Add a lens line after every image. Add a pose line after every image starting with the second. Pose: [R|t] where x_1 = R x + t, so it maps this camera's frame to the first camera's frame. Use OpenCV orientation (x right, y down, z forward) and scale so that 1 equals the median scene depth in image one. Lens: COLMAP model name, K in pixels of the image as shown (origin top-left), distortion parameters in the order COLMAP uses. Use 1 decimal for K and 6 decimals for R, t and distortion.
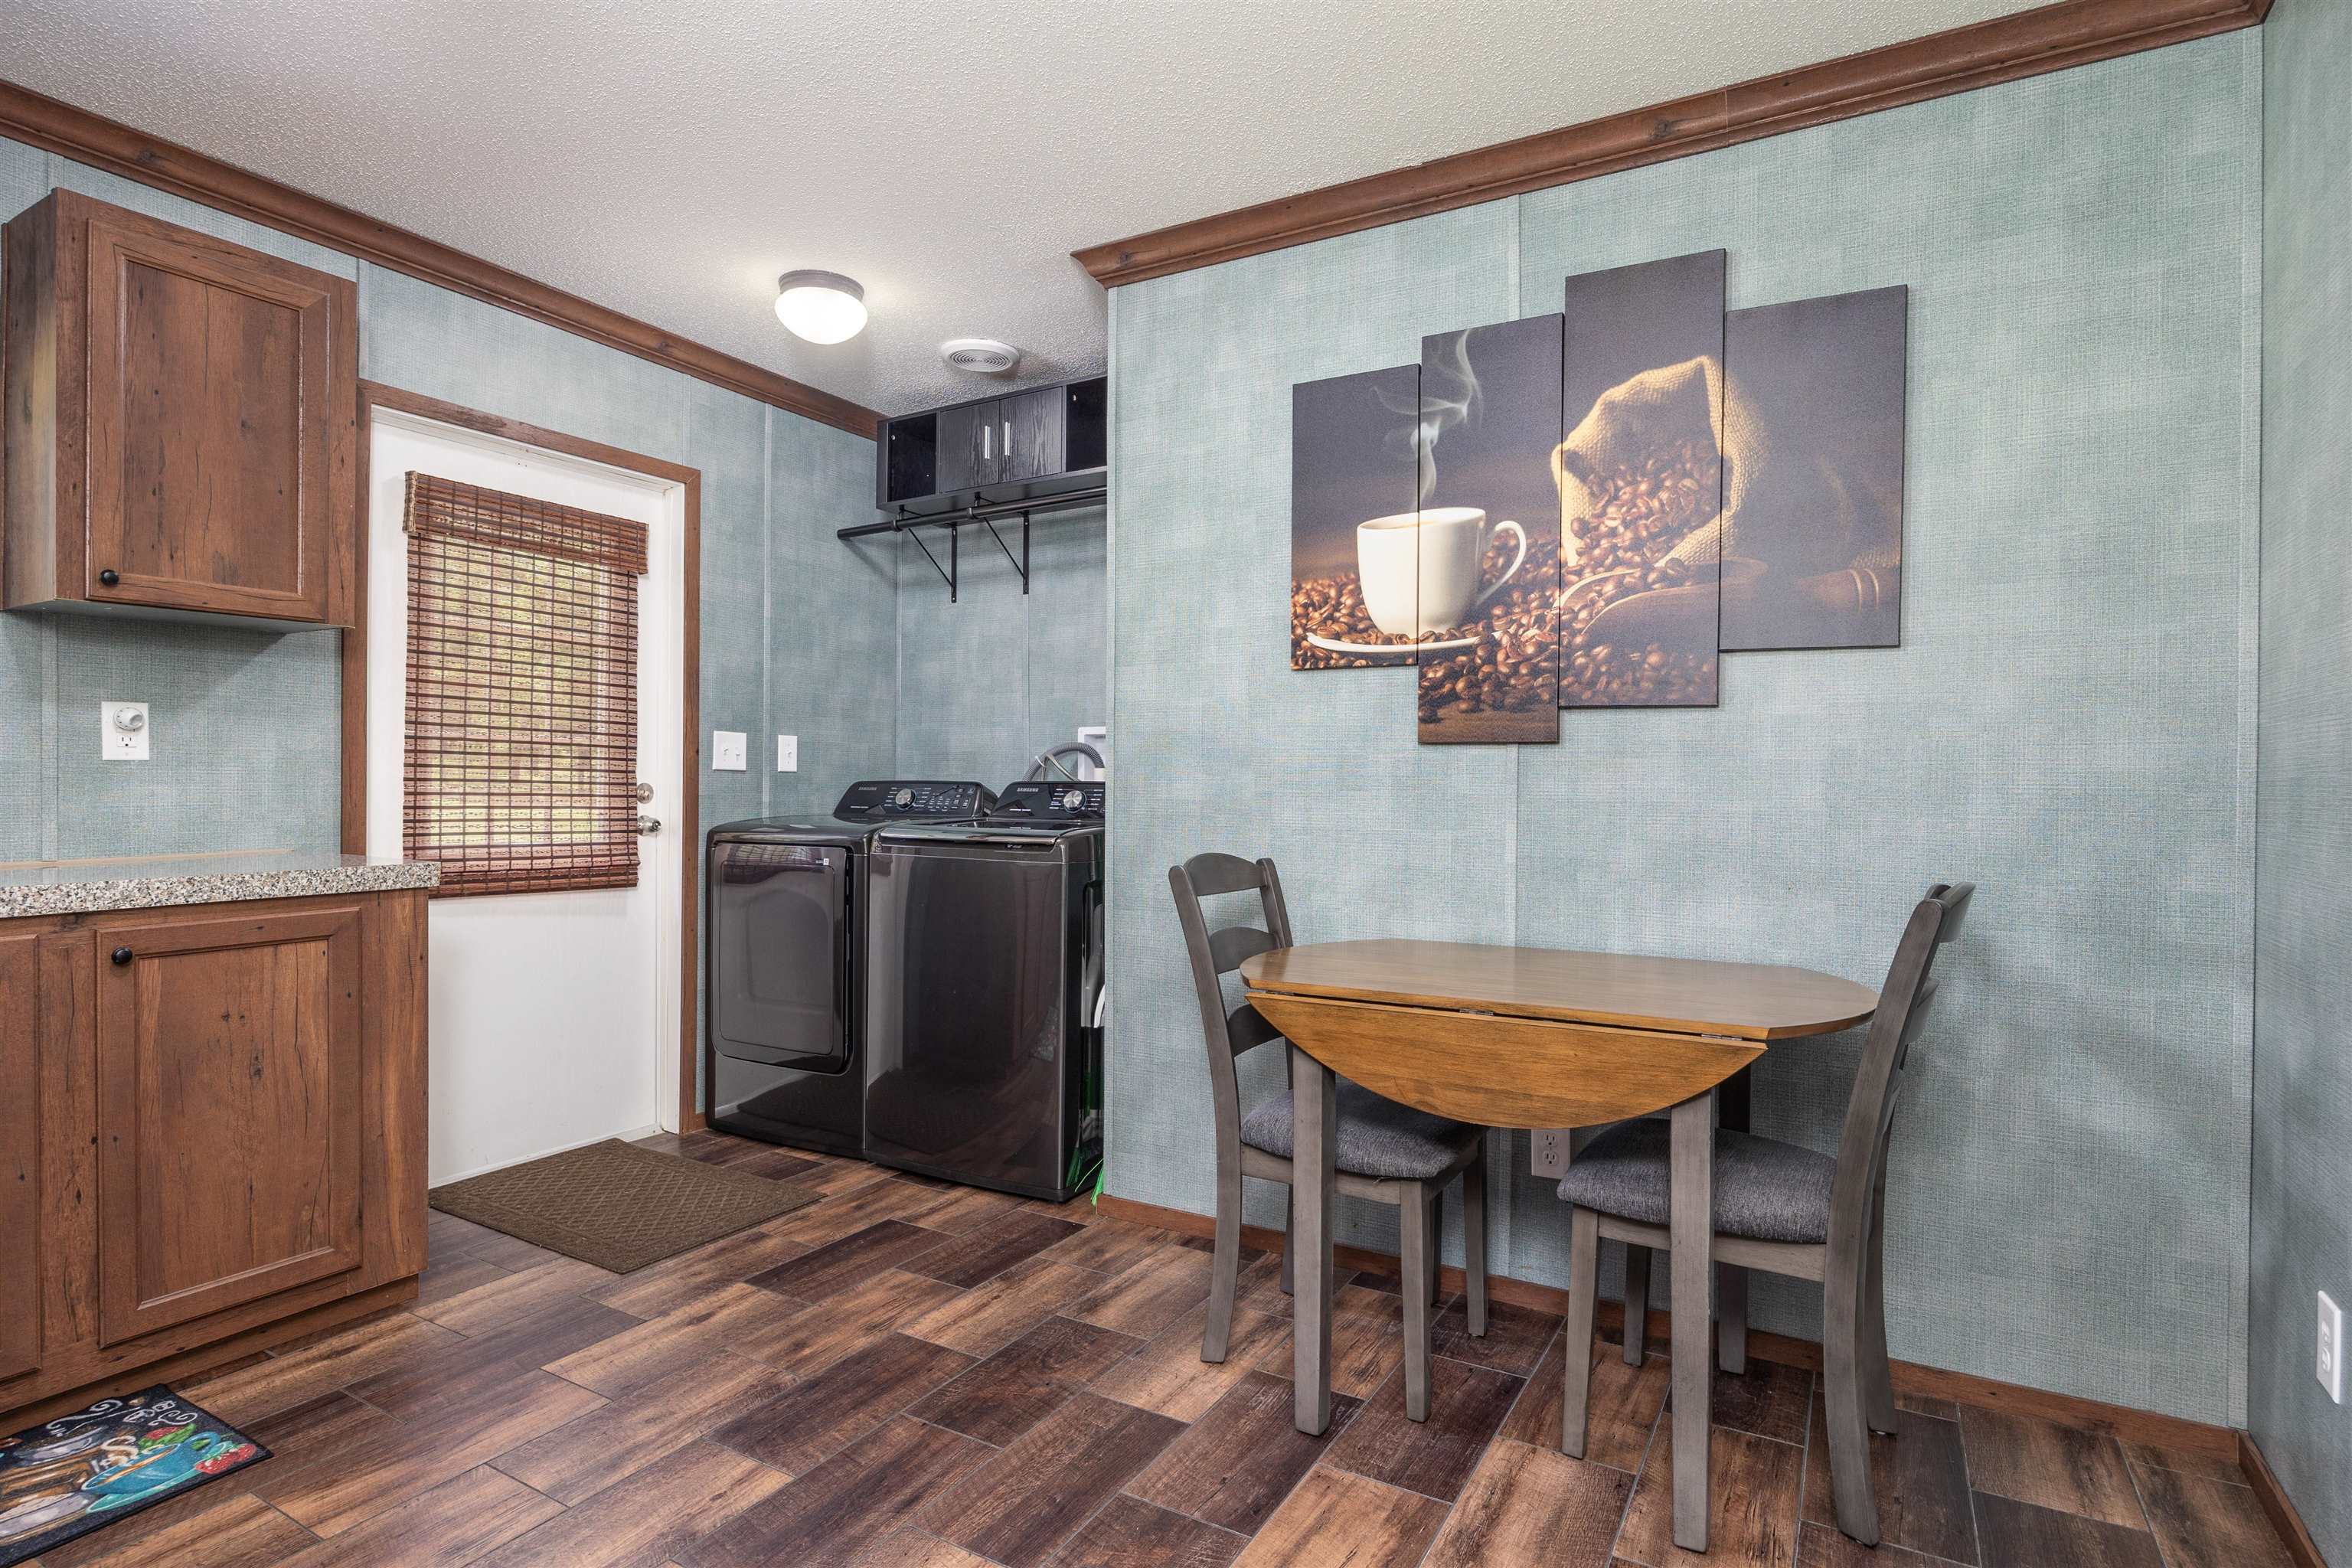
lens RADIAL K [[1238.6, 0, 1182.4], [0, 1238.6, 786.1], [0, 0, 1]] dist [-0.001426, -0.000587]
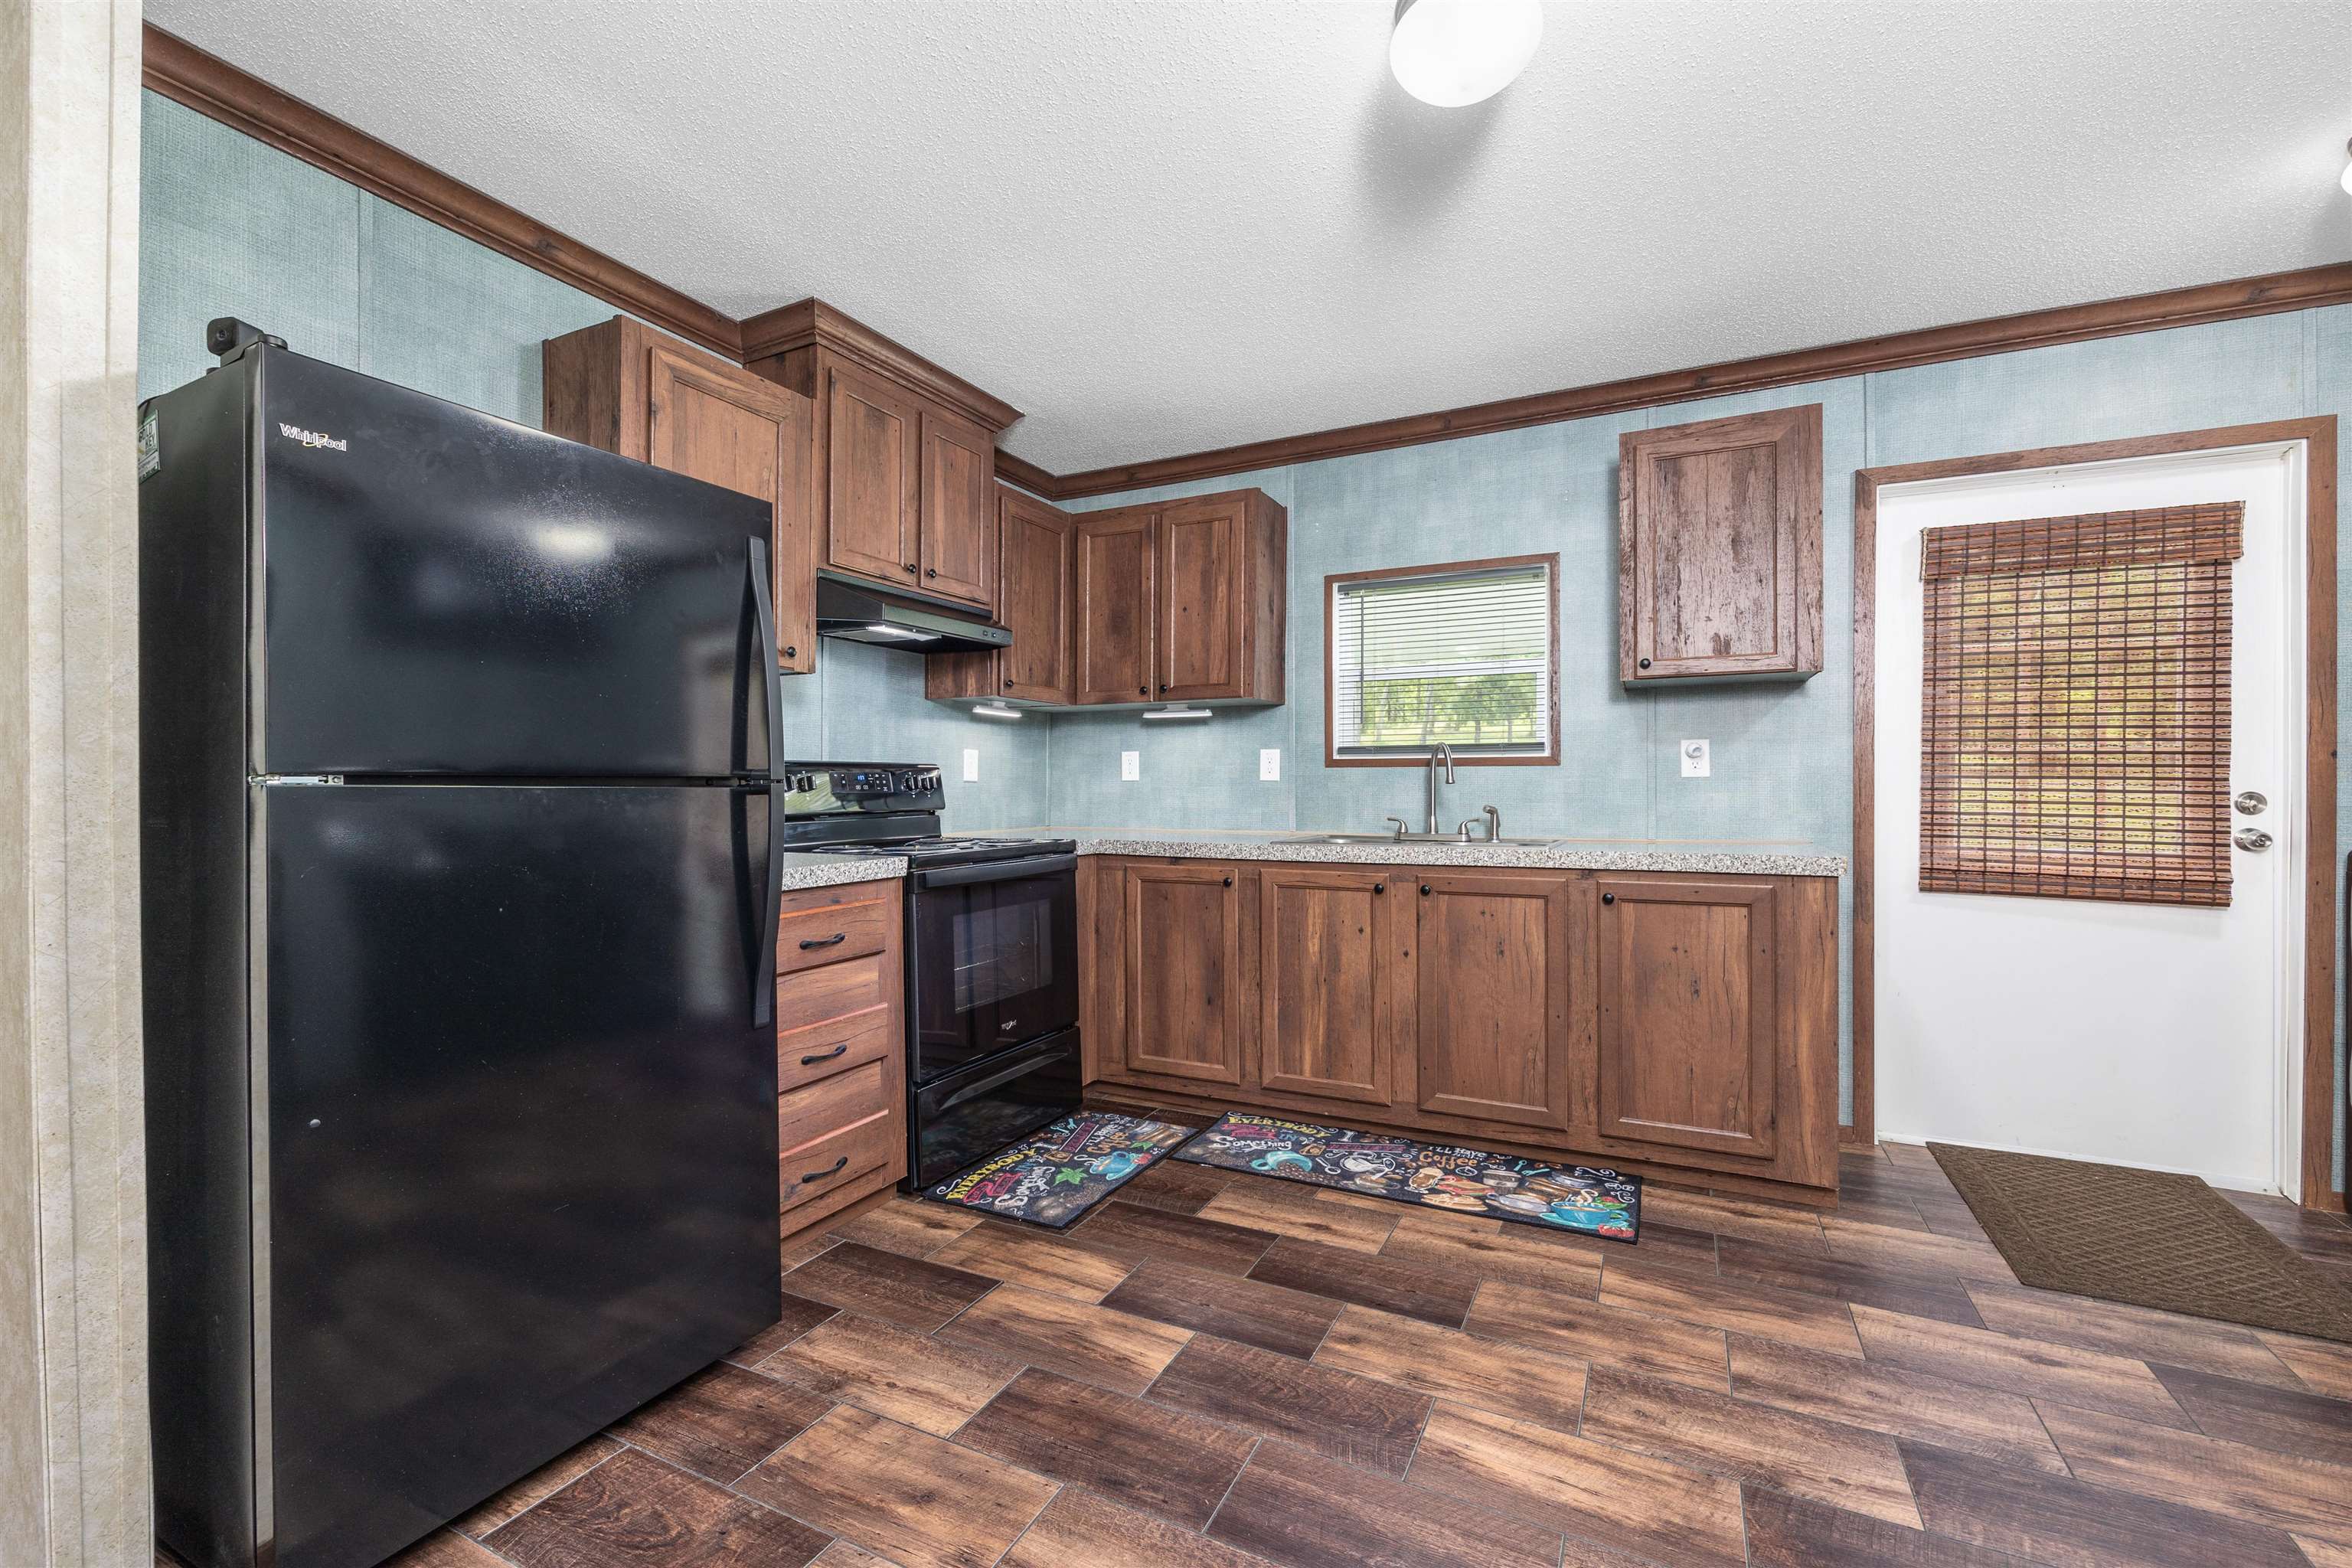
lens RADIAL K [[933.3, 0, 1188.4], [0, 933.3, 787.1], [0, 0, 1]] dist [-0.005686, 0.000904]
pose [[0.075176, -0.005927, -0.997153, 0.281630], [-0.003367, 0.999975, -0.006197, 0.001119], [0.997165, 0.003823, 0.075154, 0.312252]]
